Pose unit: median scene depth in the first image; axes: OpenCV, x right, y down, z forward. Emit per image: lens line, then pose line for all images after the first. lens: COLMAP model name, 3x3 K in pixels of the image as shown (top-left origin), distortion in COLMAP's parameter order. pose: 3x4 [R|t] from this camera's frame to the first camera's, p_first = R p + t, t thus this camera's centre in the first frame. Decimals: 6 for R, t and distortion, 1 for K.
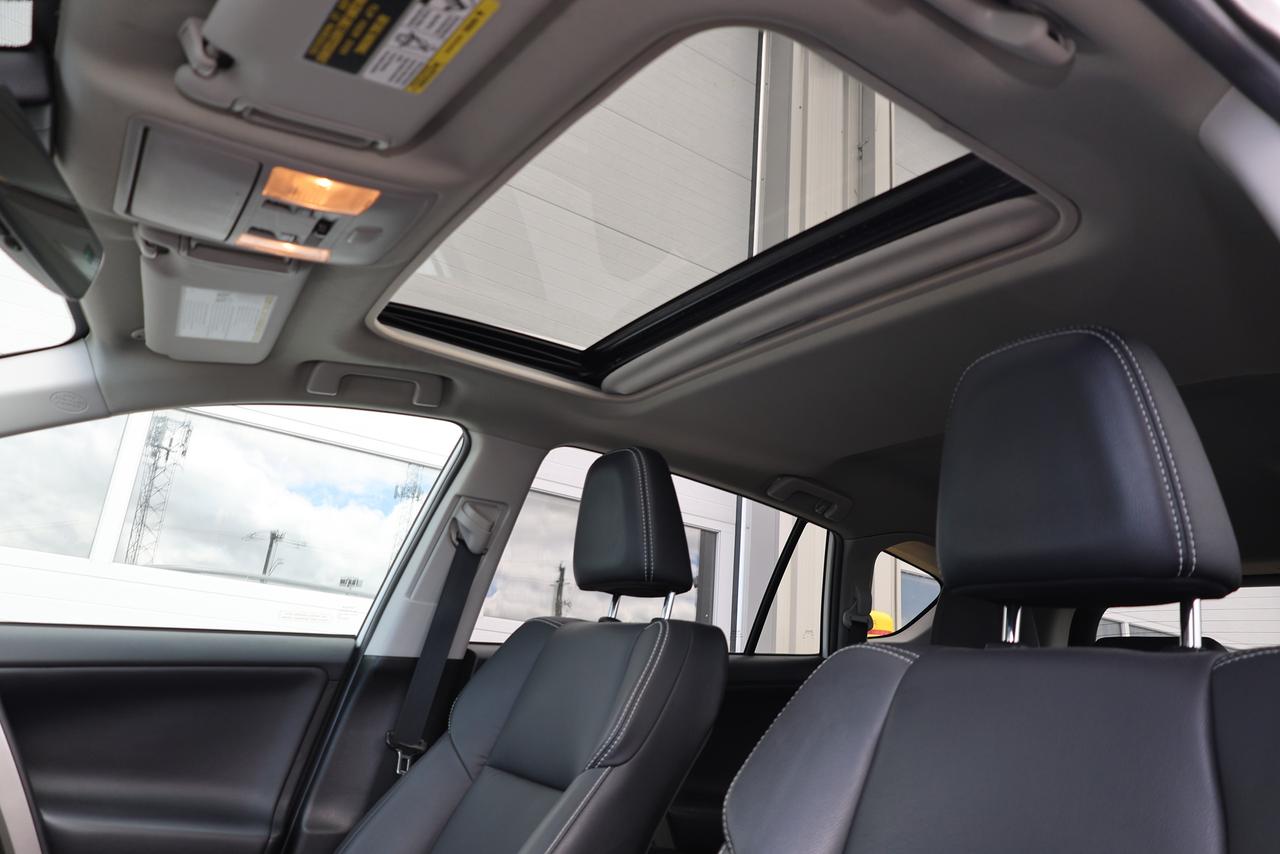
lens RADIAL K [[855.2, 0, 628.6], [0, 855.2, 429.9], [0, 0, 1]] dist [-0.032638, 0.013460]
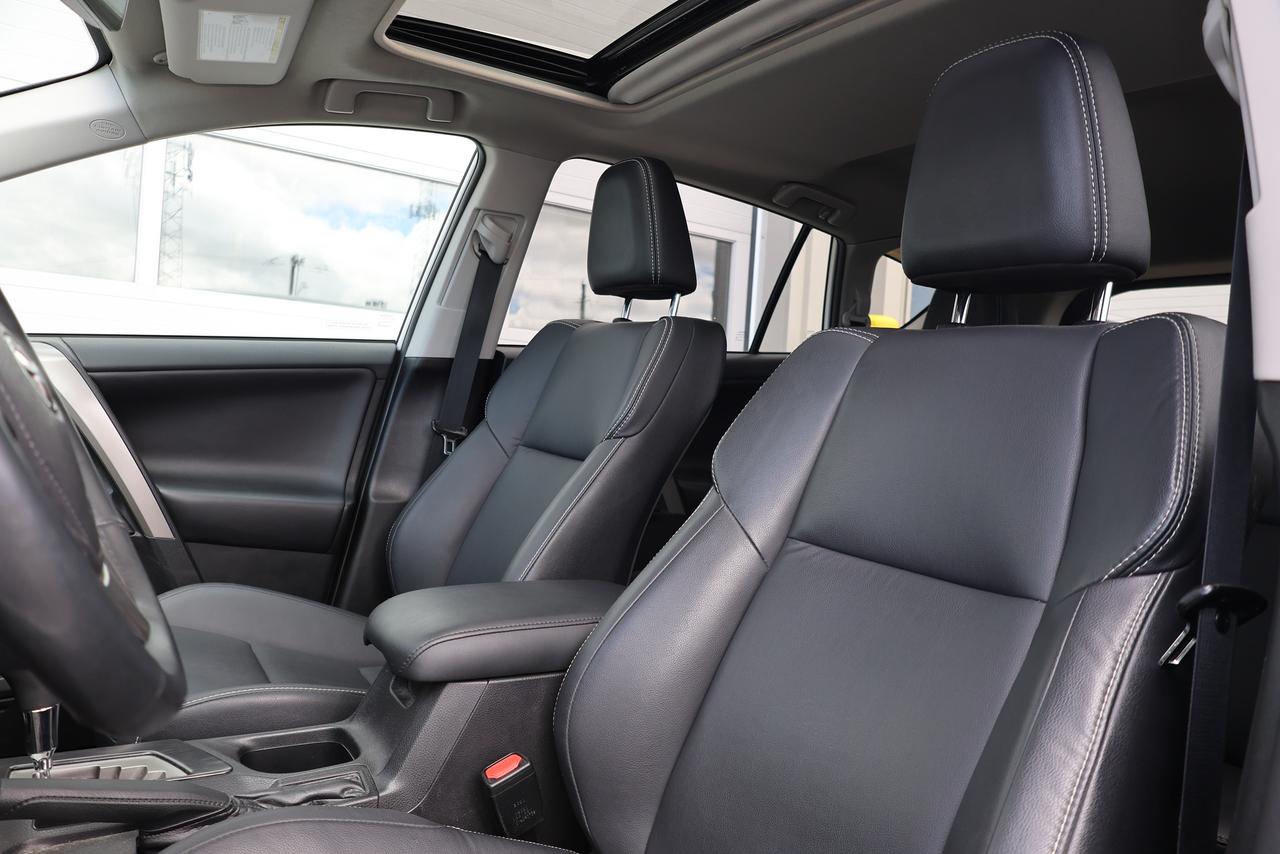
lens RADIAL K [[855.2, 0, 635.6], [0, 855.2, 426.5], [0, 0, 1]] dist [-0.032638, 0.013460]
pose [[0.999608, -0.019125, -0.020449, 0.015494], [0.024661, 0.947221, 0.319631, -0.001219], [0.013257, -0.320010, 0.947321, -0.099164]]
